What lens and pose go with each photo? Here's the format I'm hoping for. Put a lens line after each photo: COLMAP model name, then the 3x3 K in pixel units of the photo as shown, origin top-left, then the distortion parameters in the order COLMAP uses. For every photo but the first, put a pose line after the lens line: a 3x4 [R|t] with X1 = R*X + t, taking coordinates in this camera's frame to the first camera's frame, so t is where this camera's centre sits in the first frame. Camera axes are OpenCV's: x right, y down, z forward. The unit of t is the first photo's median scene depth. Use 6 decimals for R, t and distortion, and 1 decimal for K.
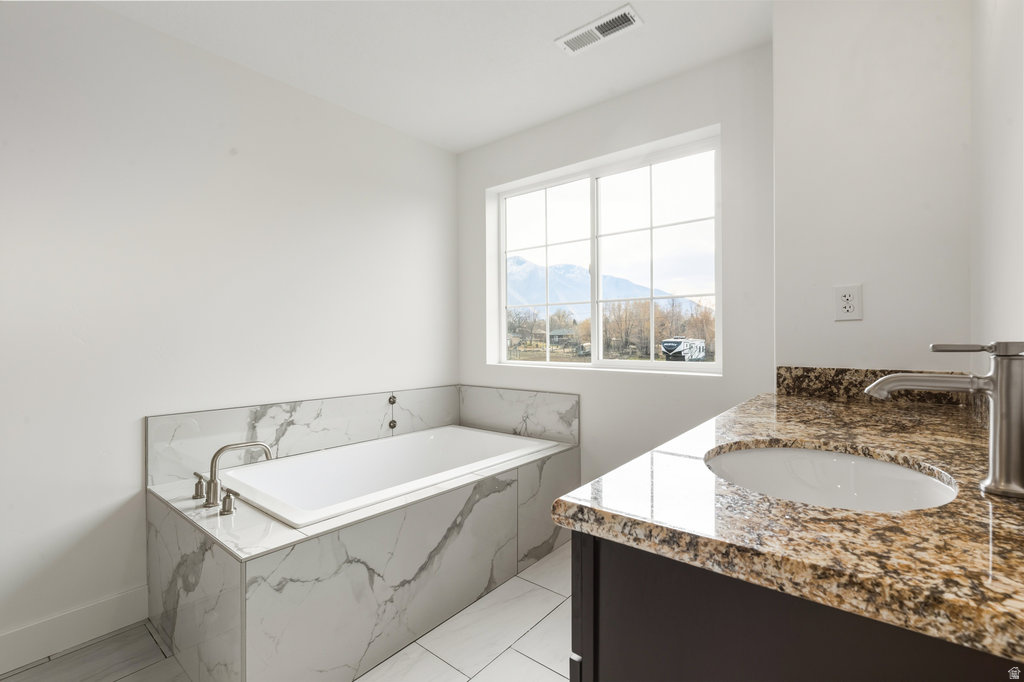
lens RADIAL K [[462.1, 0, 520.3], [0, 462.1, 342.4], [0, 0, 1]] dist [-0.005775, 0.001606]
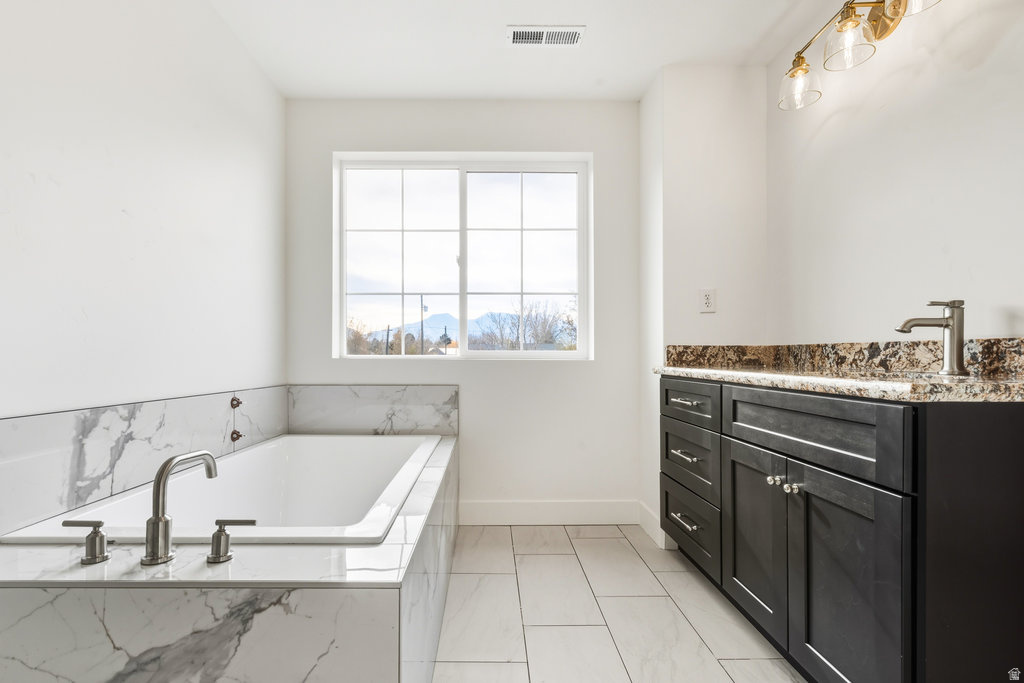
lens RADIAL K [[462.1, 0, 512.7], [0, 462.1, 359.4], [0, 0, 1]] dist [-0.005775, 0.001606]
pose [[0.771726, -0.000724, 0.635955, -0.505352], [0.002954, 0.999993, -0.002447, 0.074401], [-0.635948, 0.003767, 0.771722, 0.193486]]
